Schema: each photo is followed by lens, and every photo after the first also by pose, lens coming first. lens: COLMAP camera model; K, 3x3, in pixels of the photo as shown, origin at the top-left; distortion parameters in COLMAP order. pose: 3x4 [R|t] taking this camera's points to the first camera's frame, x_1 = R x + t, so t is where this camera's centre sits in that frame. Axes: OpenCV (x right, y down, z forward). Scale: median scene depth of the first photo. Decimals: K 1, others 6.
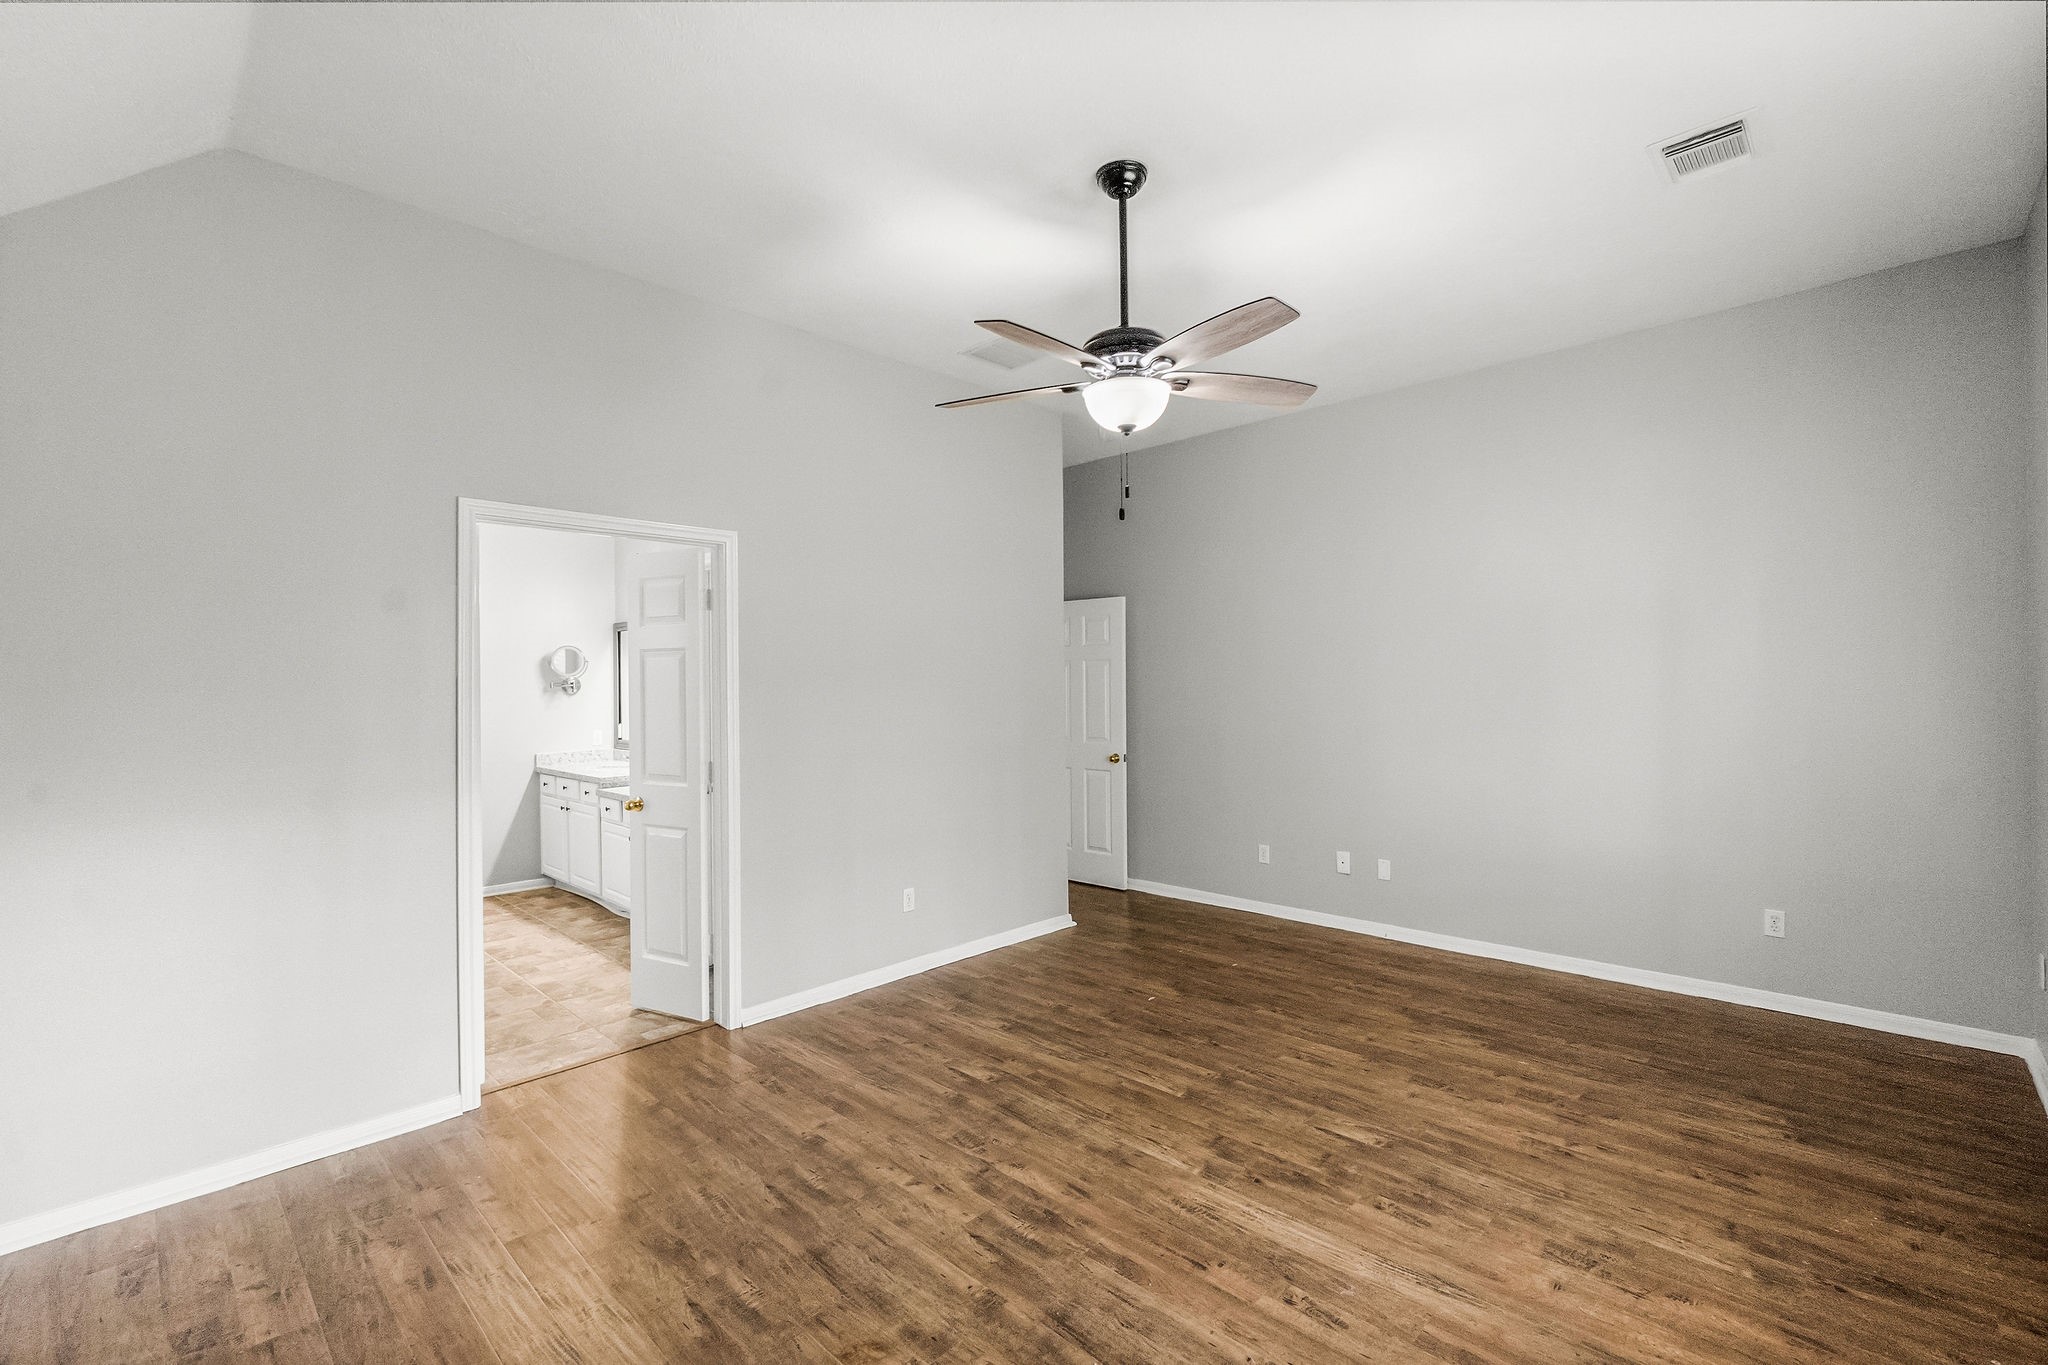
lens RADIAL K [[883.9, 0, 1018.0], [0, 883.9, 678.0], [0, 0, 1]] dist [-0.005461, 0.000697]
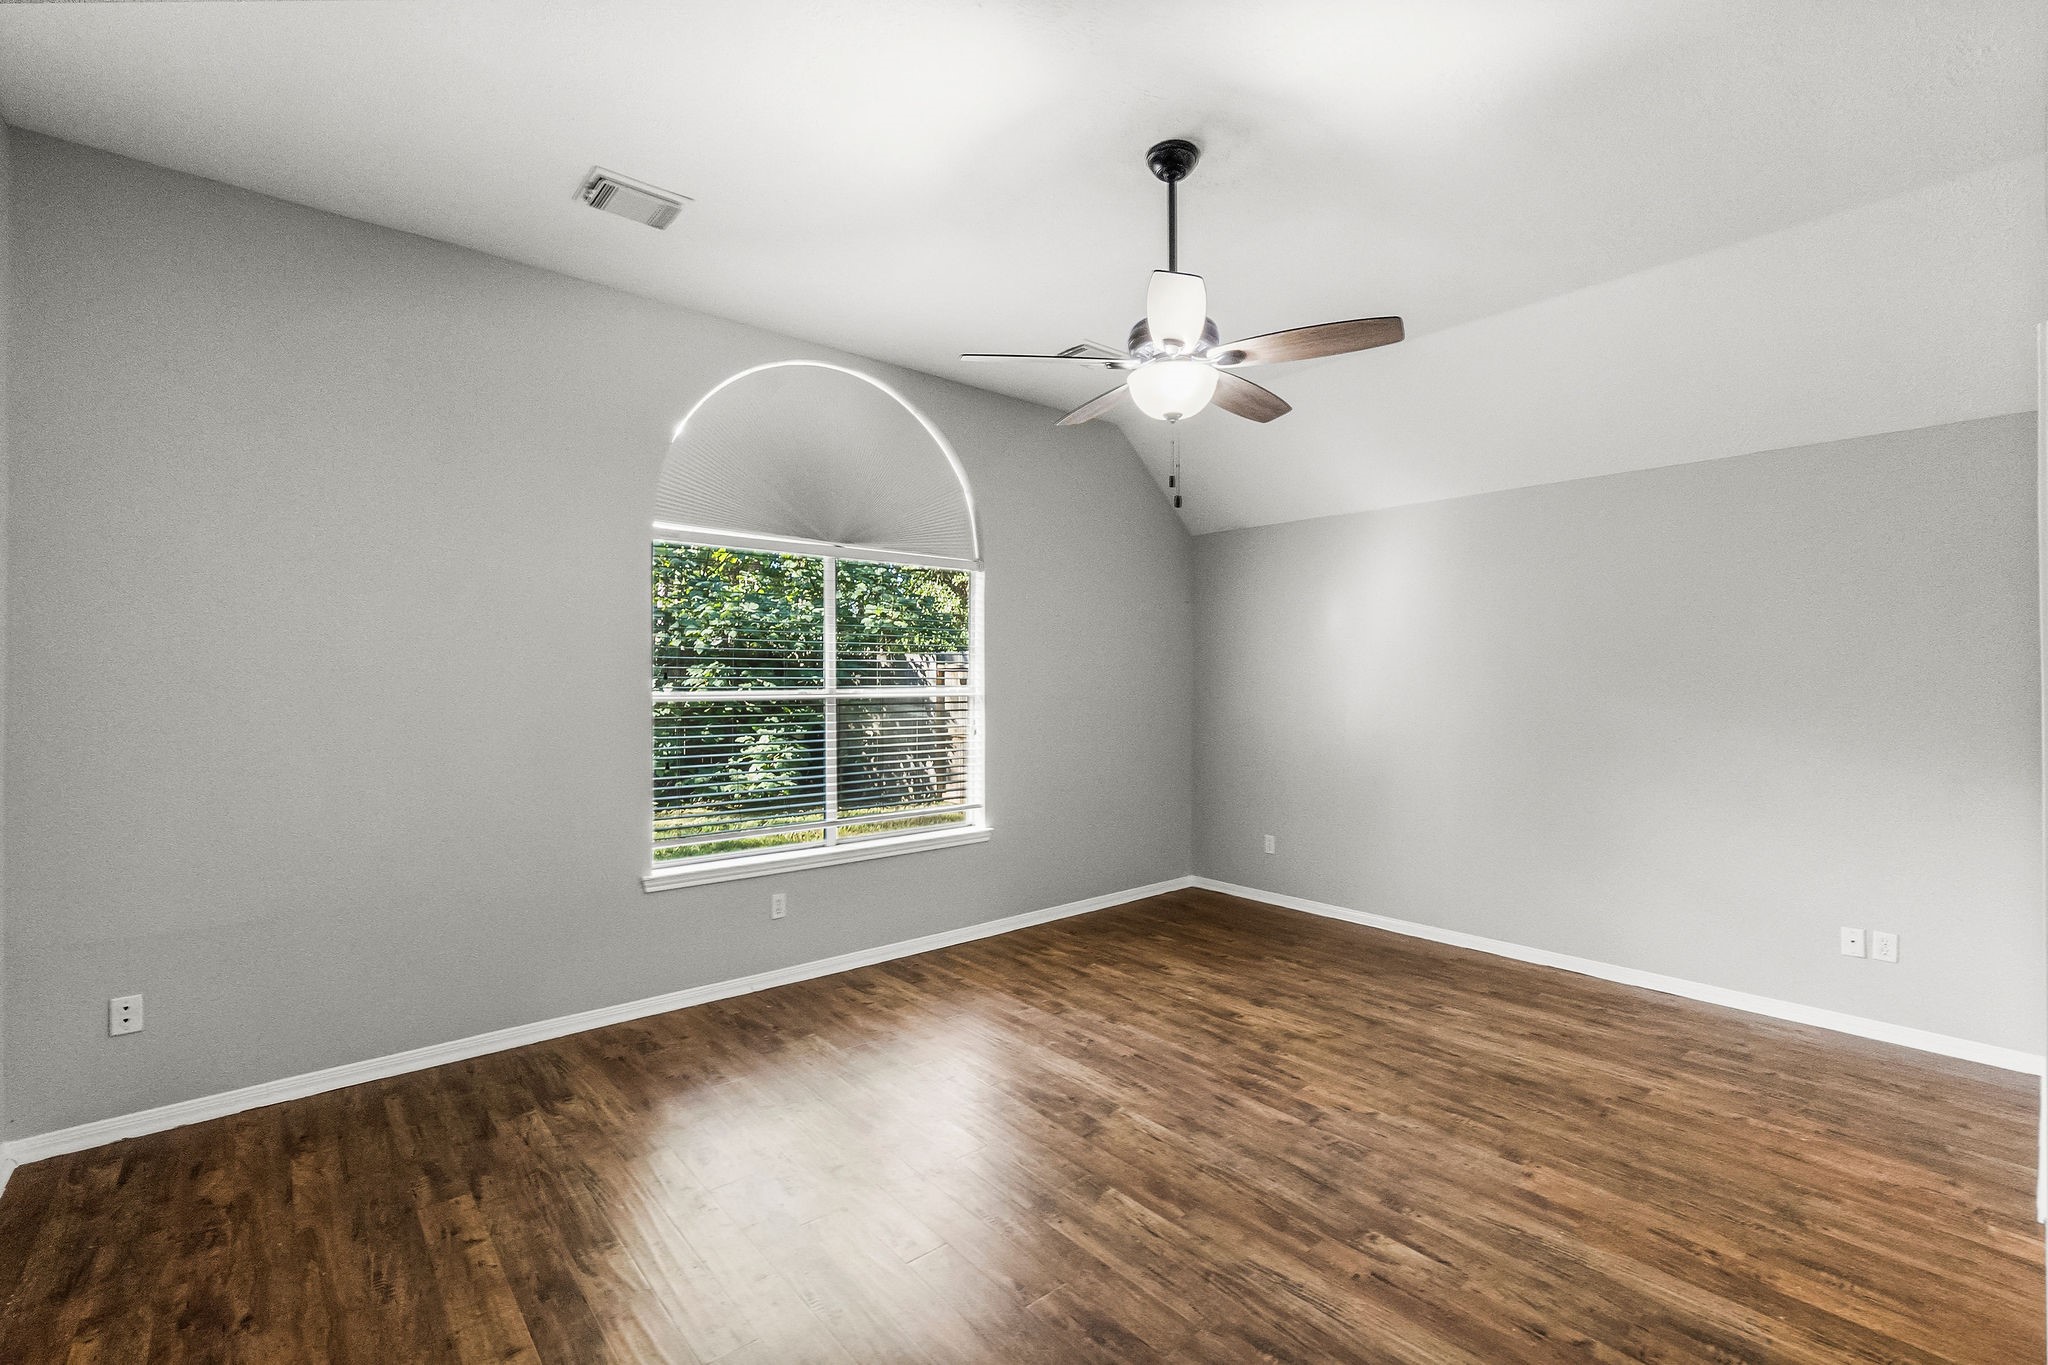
lens RADIAL K [[883.9, 0, 1018.0], [0, 883.9, 678.0], [0, 0, 1]] dist [-0.005461, 0.000697]
pose [[-0.995980, 0.010106, 0.089003, 0.222666], [0.008891, 0.999862, -0.014044, 0.019589], [-0.089133, -0.013196, -0.995932, 2.106216]]
